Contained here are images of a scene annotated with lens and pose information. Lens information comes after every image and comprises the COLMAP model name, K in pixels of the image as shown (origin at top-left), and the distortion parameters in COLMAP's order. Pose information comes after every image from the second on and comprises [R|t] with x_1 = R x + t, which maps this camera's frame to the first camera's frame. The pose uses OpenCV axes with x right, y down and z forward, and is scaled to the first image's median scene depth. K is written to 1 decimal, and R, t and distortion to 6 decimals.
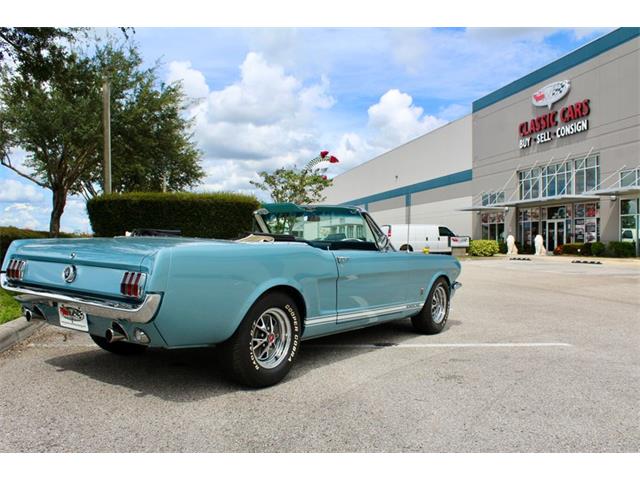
lens RADIAL K [[556.3, 0, 322.1], [0, 556.3, 237.5], [0, 0, 1]] dist [-0.135247, 0.084753]
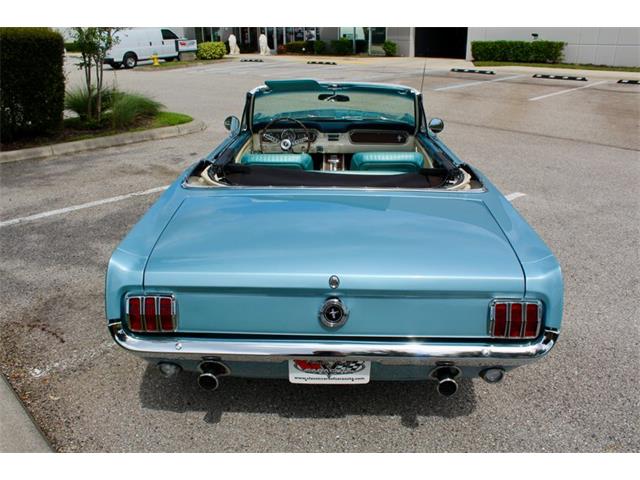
lens RADIAL K [[534.1, 0, 321.6], [0, 534.1, 241.6], [0, 0, 1]] dist [-0.127937, 0.069244]
pose [[0.839380, -0.223338, 0.495541, -0.076704], [0.016997, 0.922024, 0.386760, -0.023286], [-0.543279, -0.316216, 0.777724, 0.060166]]
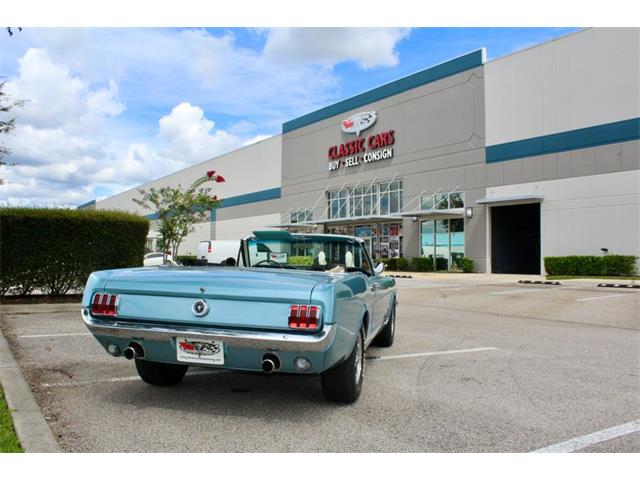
lens RADIAL K [[556.3, 0, 328.2], [0, 556.3, 237.3], [0, 0, 1]] dist [-0.135247, 0.084753]
pose [[0.922374, 0.012479, 0.386097, -0.066186], [-0.002699, 0.999662, -0.025863, -0.003879], [-0.386289, 0.022813, 0.922096, -0.002891]]
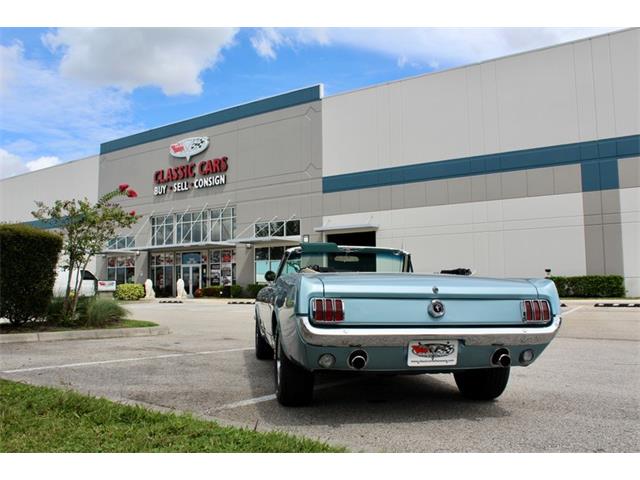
lens RADIAL K [[556.3, 0, 319.9], [0, 556.3, 235.2], [0, 0, 1]] dist [-0.135247, 0.084753]
pose [[0.726060, 0.050297, 0.685790, -0.134557], [0.008943, 0.996546, -0.082557, 0.001594], [-0.687574, 0.066075, 0.723102, 0.043055]]
